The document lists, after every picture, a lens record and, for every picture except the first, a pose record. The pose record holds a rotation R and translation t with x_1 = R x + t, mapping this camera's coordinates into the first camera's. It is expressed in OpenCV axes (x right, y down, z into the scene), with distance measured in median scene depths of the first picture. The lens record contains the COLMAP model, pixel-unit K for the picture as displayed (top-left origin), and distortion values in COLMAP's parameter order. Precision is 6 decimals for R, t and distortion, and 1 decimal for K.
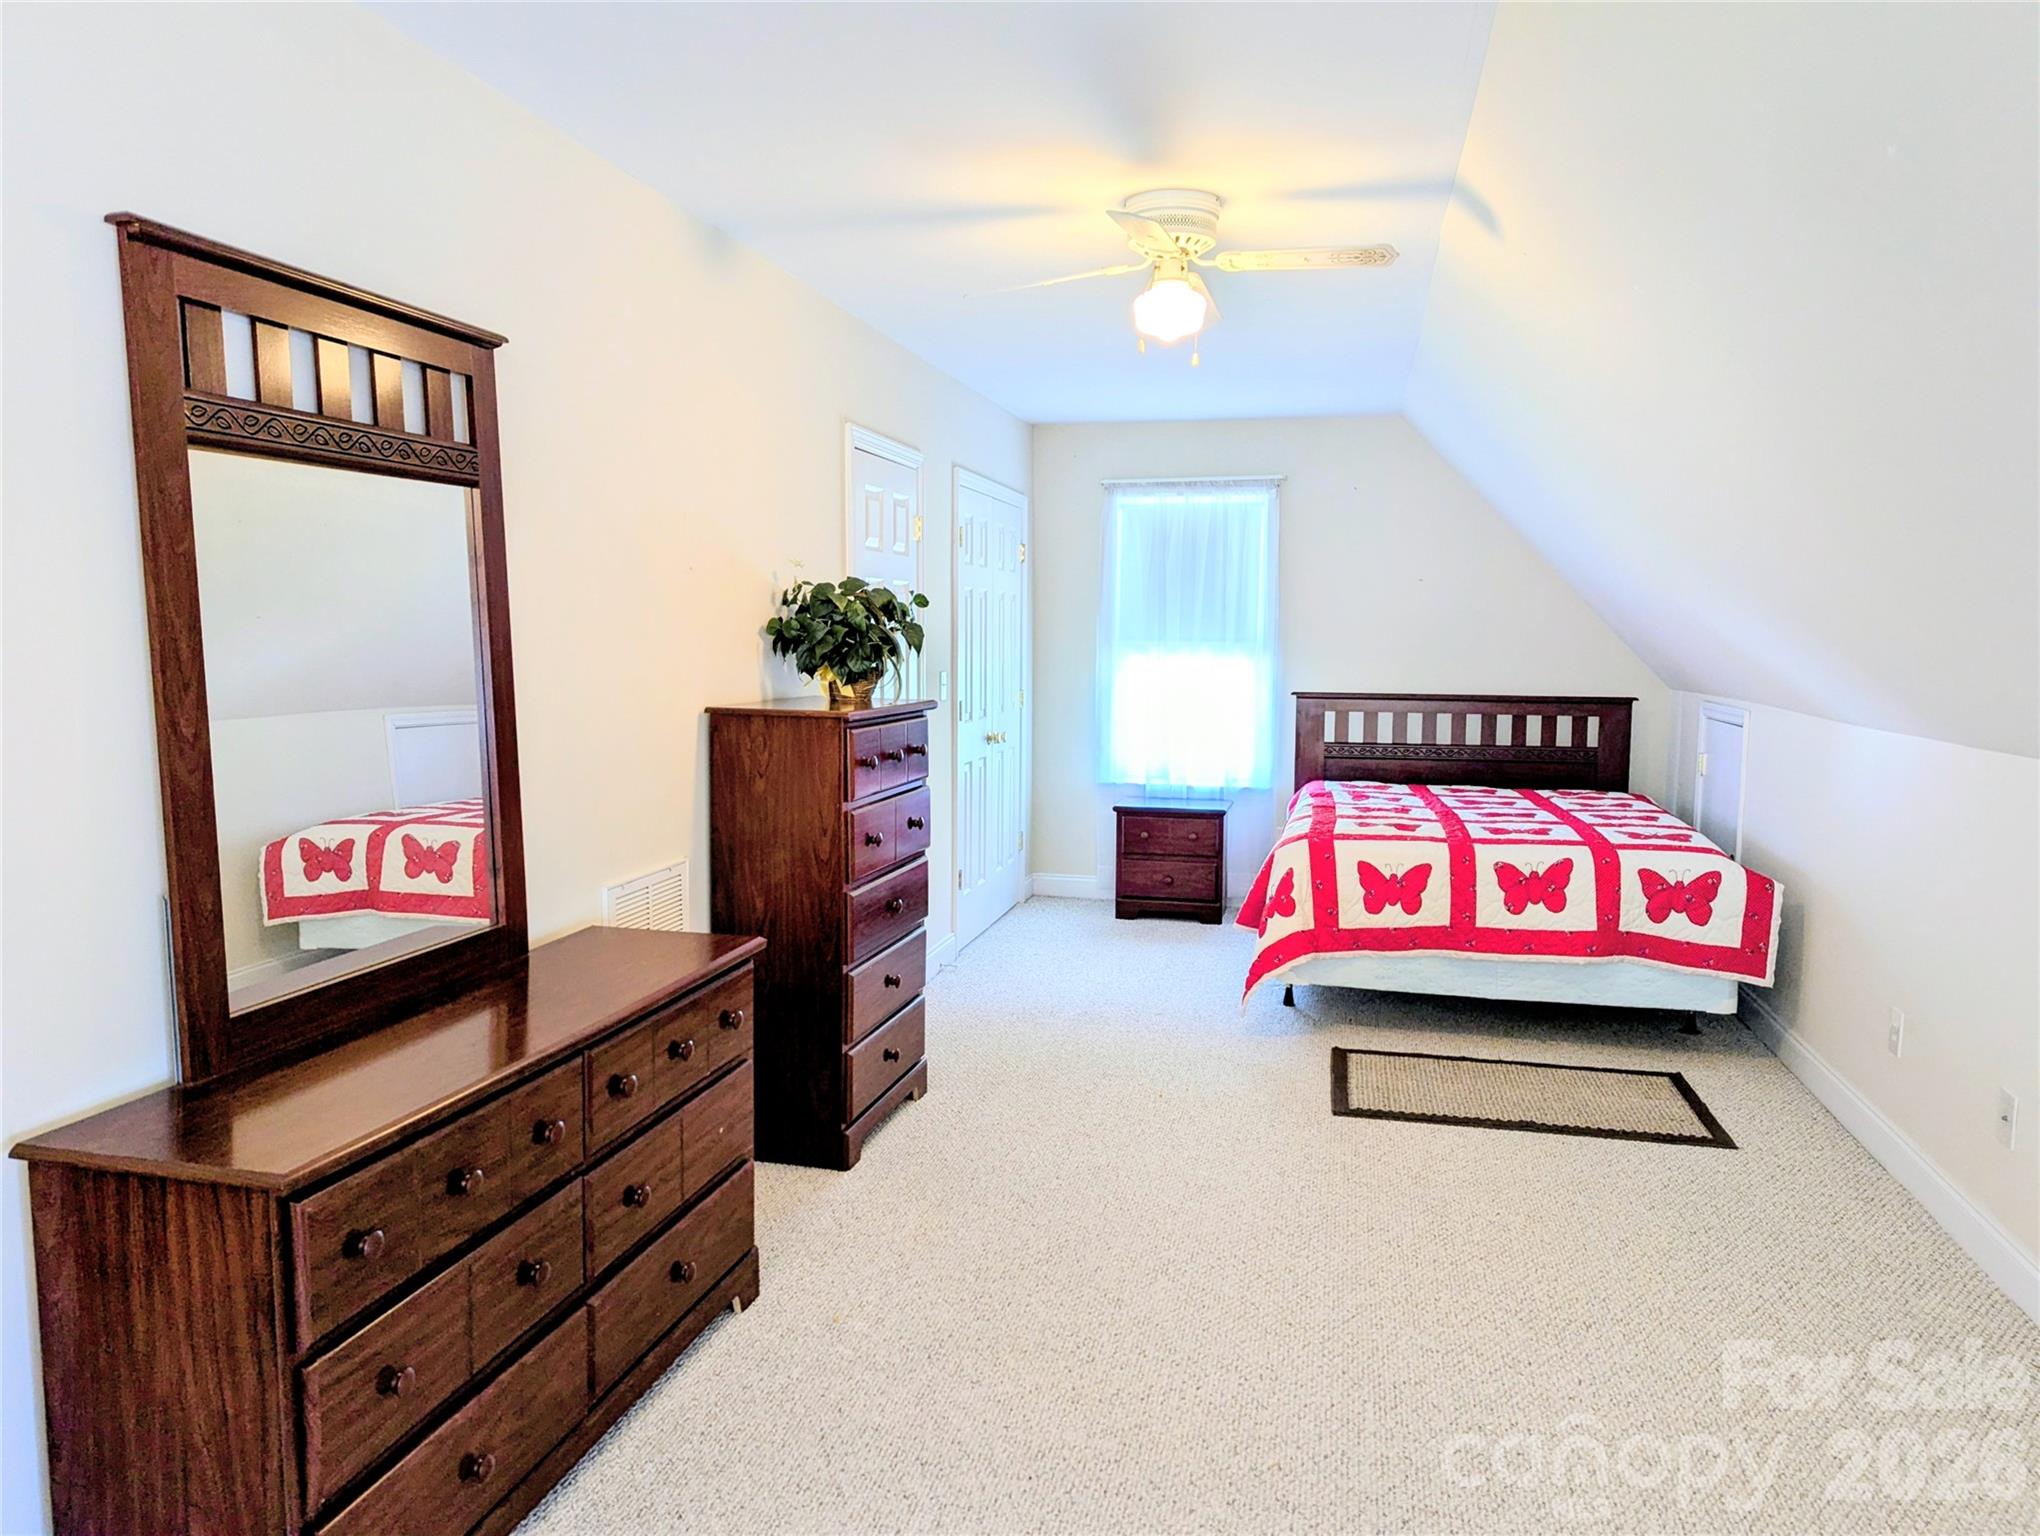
lens RADIAL K [[1452.8, 0, 1020.0], [0, 1452.8, 768.0], [0, 0, 1]] dist [0.046277, -0.002798]
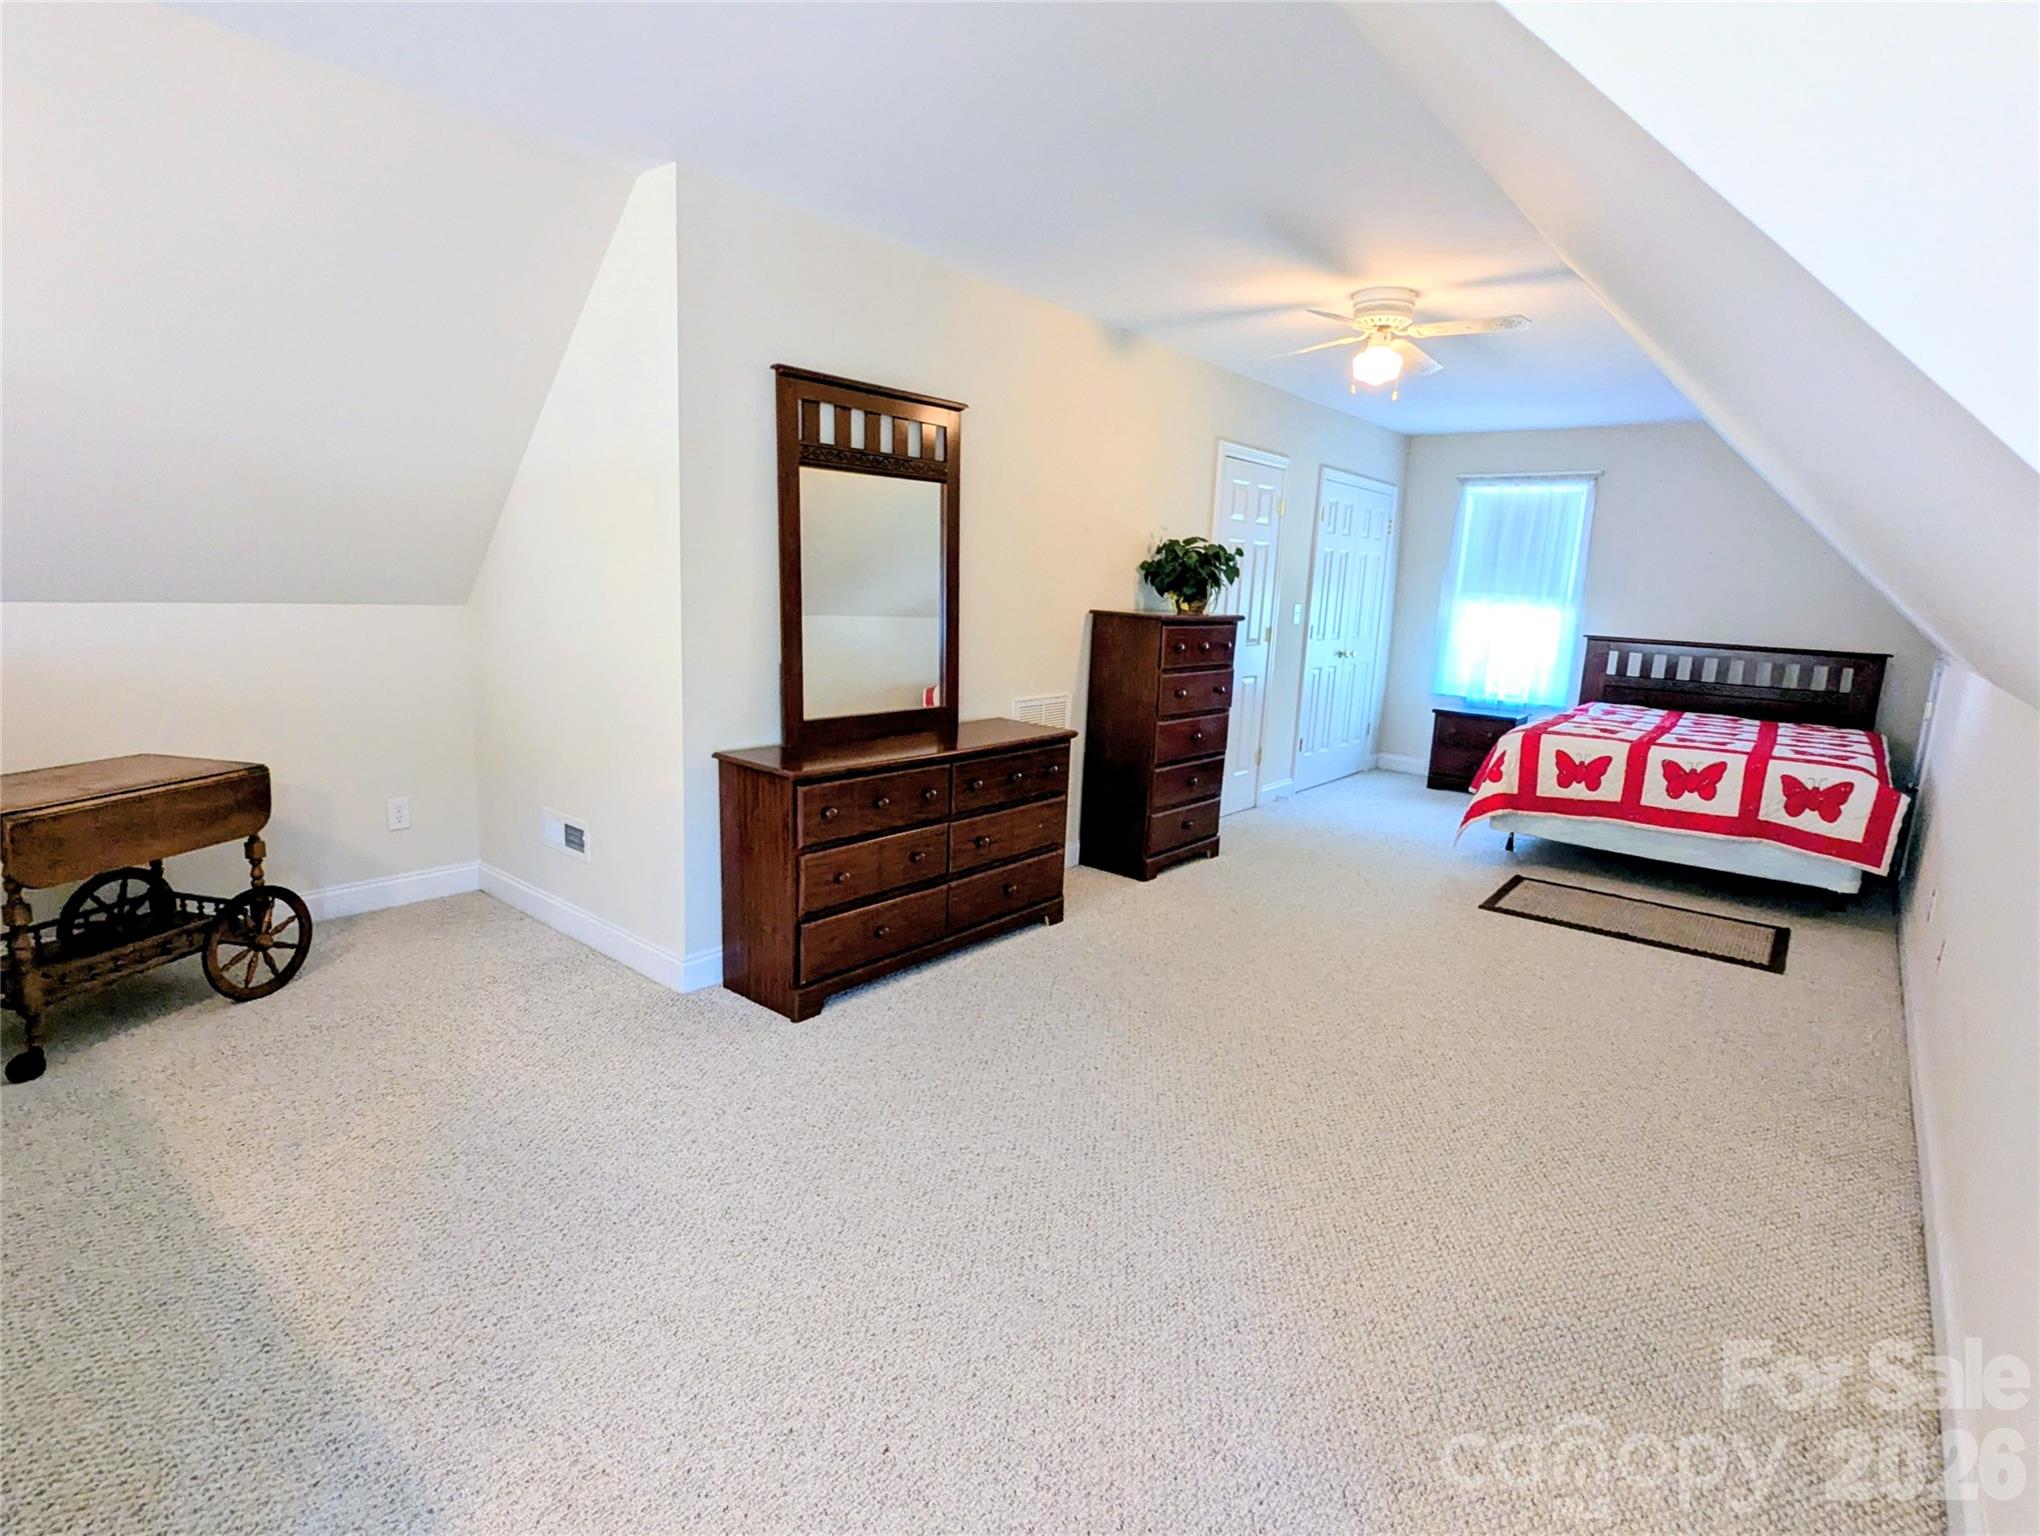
lens RADIAL K [[1032.2, 0, 1020.0], [0, 1032.2, 768.0], [0, 0, 1]] dist [0.005888, 0.000478]
pose [[0.900310, 0.111532, -0.420716, 0.196841], [-0.078120, 0.992322, 0.095892, 0.027394], [0.428181, -0.053466, 0.902110, -0.132066]]
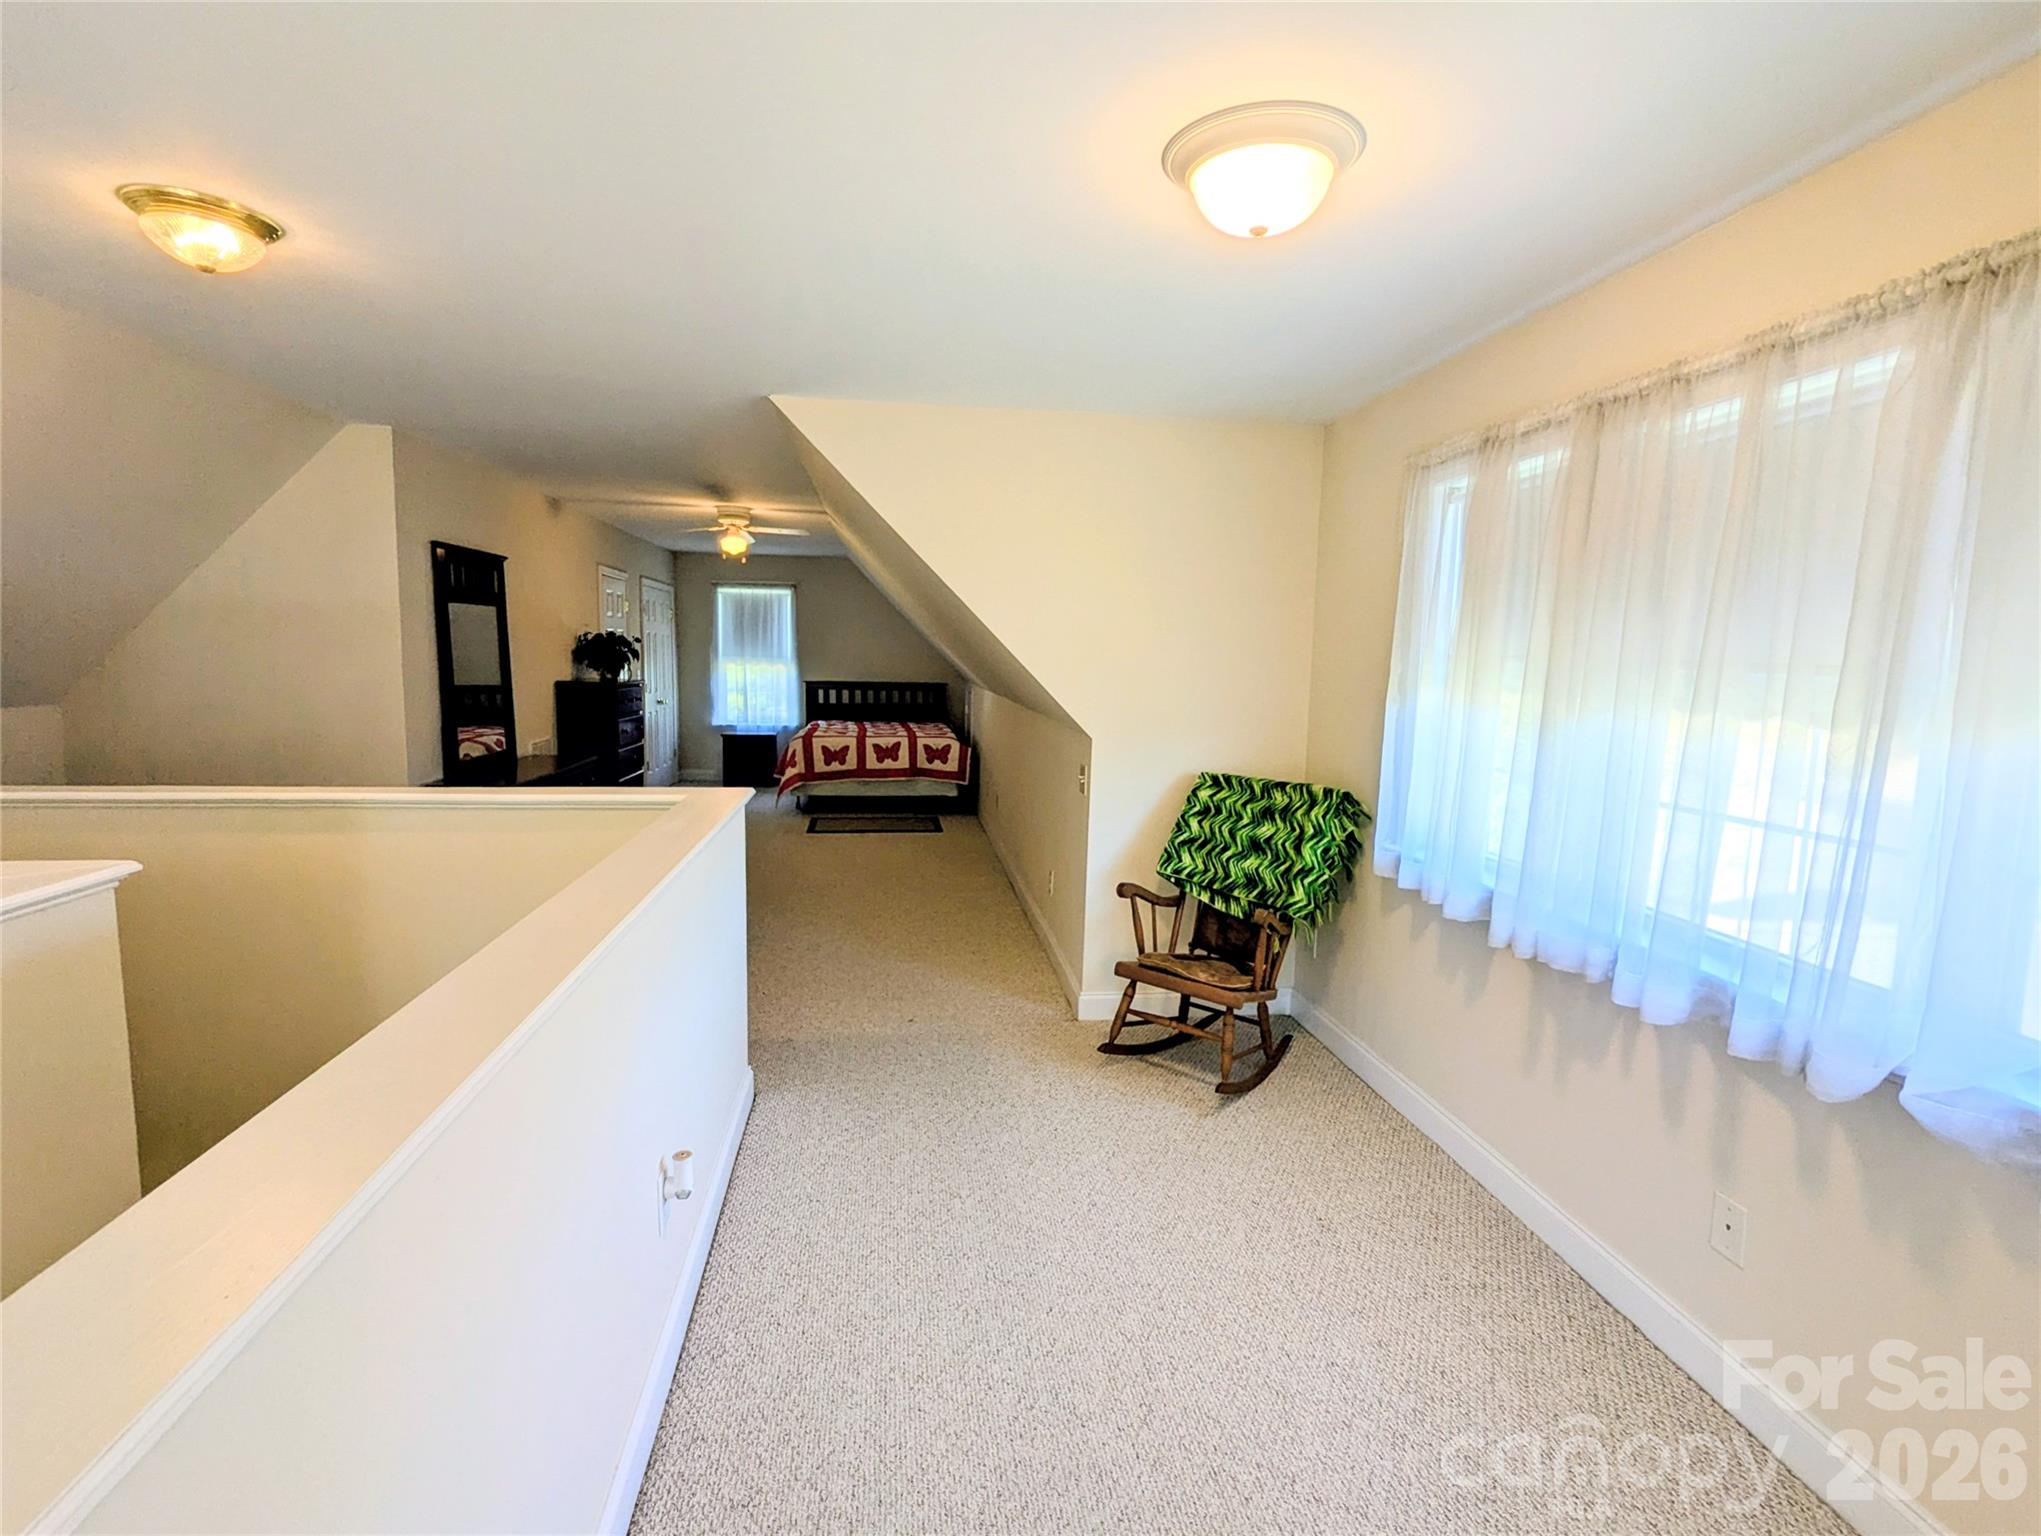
lens RADIAL K [[981.7, 0, 1020.5], [0, 981.7, 768.0], [0, 0, 1]] dist [0.004003, 0.000139]
pose [[0.936501, -0.029136, 0.349452, -0.043809], [0.020342, 0.999378, 0.028809, 0.064371], [-0.350074, -0.019871, 0.936511, -0.758564]]
